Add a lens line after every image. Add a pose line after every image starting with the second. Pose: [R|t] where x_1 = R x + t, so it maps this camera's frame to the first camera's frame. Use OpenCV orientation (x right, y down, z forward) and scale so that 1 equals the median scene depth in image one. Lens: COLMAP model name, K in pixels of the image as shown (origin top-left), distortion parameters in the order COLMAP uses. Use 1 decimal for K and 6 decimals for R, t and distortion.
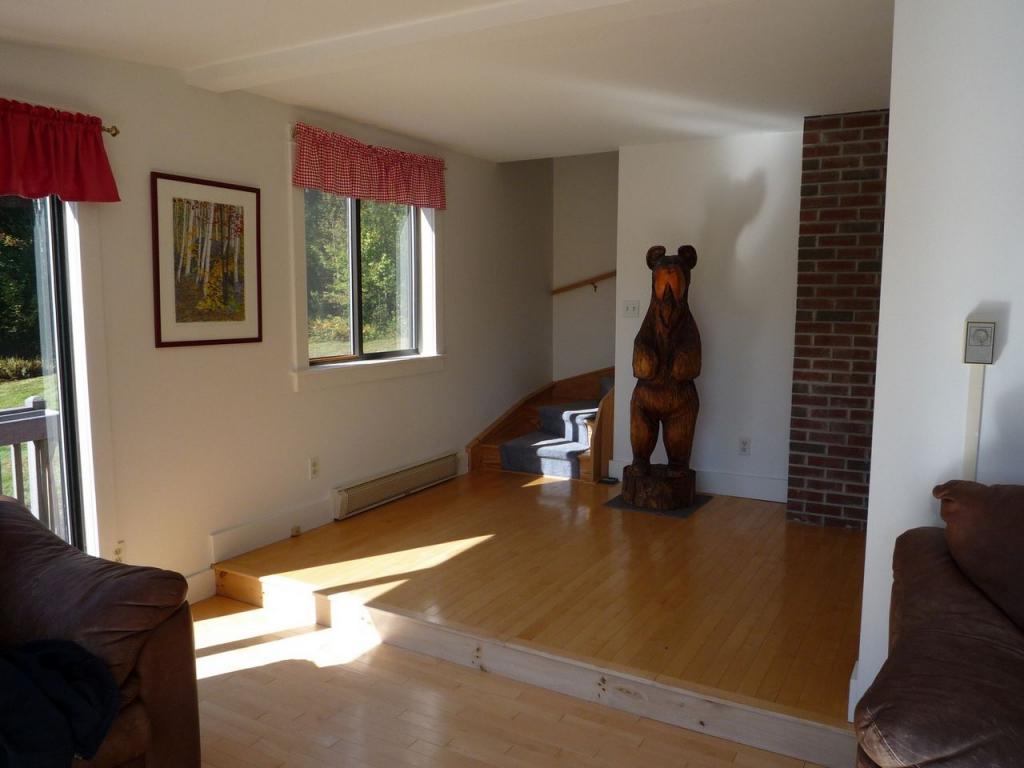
lens RADIAL K [[782.4, 0, 512.0], [0, 782.4, 381.9], [0, 0, 1]] dist [-0.028420, -0.005856]
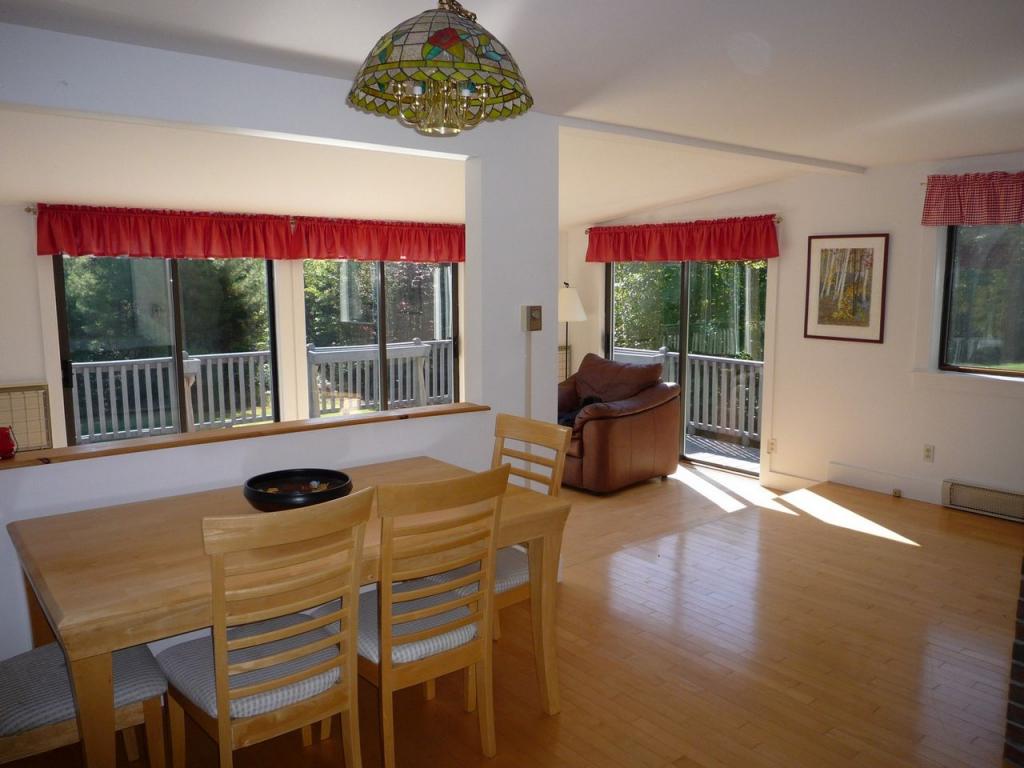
lens RADIAL K [[782.4, 0, 512.2], [0, 782.4, 384.5], [0, 0, 1]] dist [-0.028420, -0.005856]
pose [[-0.367428, 0.124575, -0.921671, 1.749655], [-0.103265, 0.979397, 0.173544, -0.221649], [0.924301, 0.158941, -0.346994, 1.288636]]
